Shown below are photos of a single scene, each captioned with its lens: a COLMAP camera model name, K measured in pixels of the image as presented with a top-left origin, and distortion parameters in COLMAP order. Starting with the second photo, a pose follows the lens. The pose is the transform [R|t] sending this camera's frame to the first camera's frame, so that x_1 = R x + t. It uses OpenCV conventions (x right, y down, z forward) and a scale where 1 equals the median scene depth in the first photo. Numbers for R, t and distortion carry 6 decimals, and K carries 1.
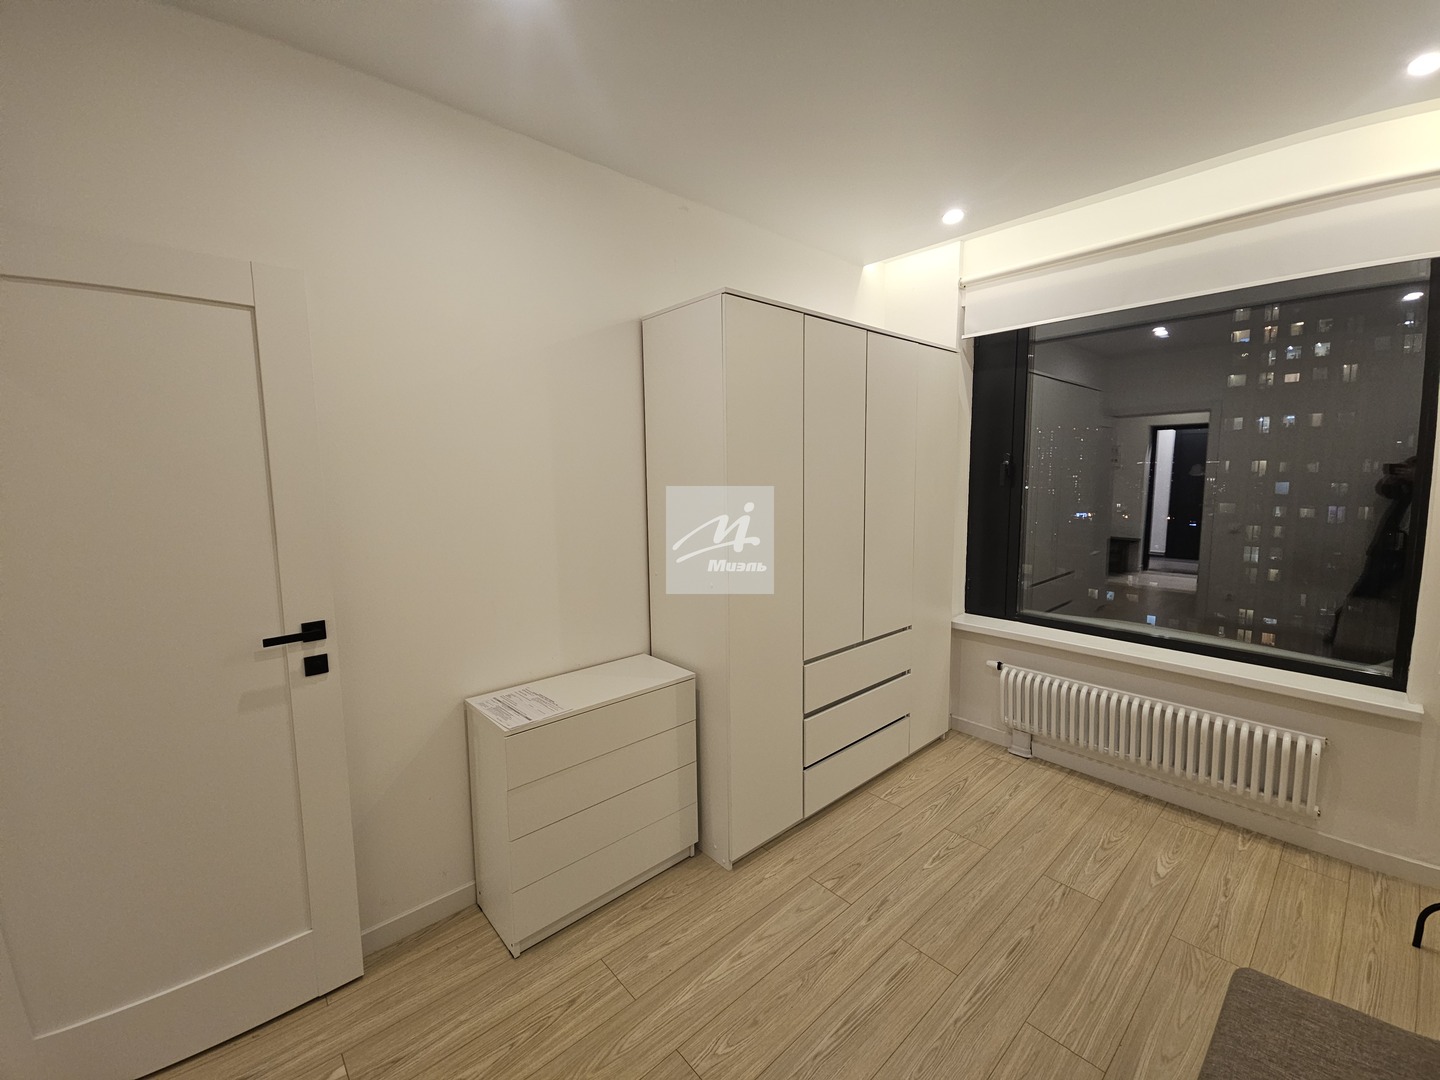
lens RADIAL K [[586.1, 0, 735.1], [0, 586.1, 538.0], [0, 0, 1]] dist [0.003869, -0.000333]
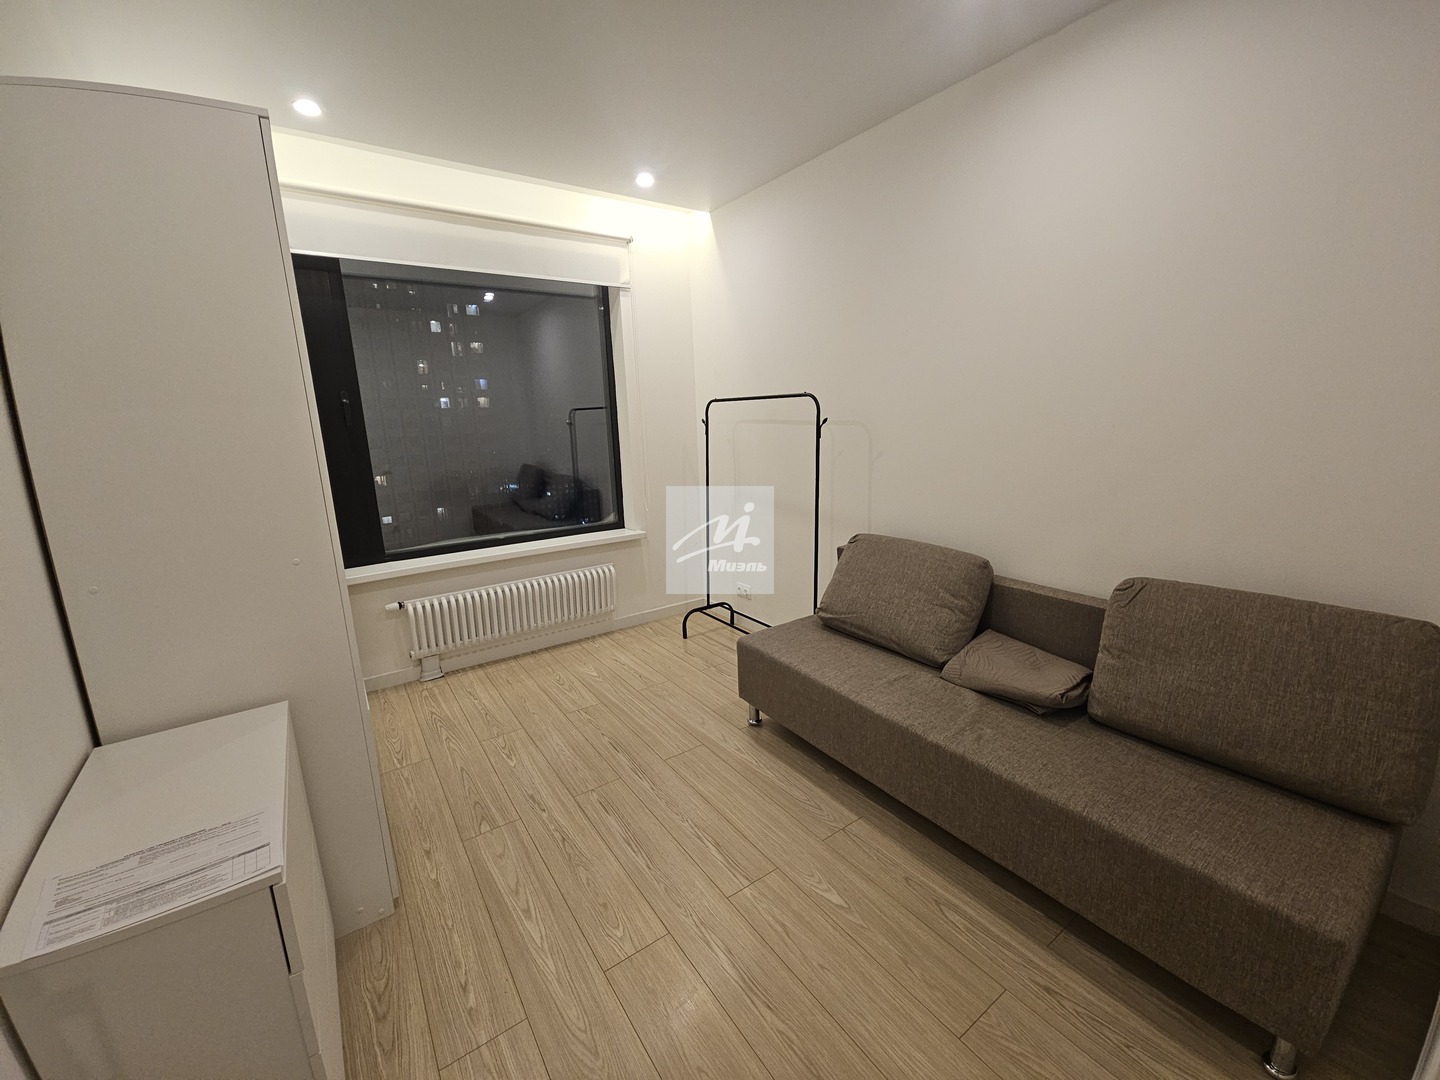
lens RADIAL K [[586.1, 0, 732.6], [0, 586.1, 542.1], [0, 0, 1]] dist [0.003869, -0.000333]
pose [[0.125400, -0.208921, 0.969859, -0.635261], [0.142431, 0.971240, 0.190802, -0.000173], [-0.981829, 0.114211, 0.151550, 0.393424]]
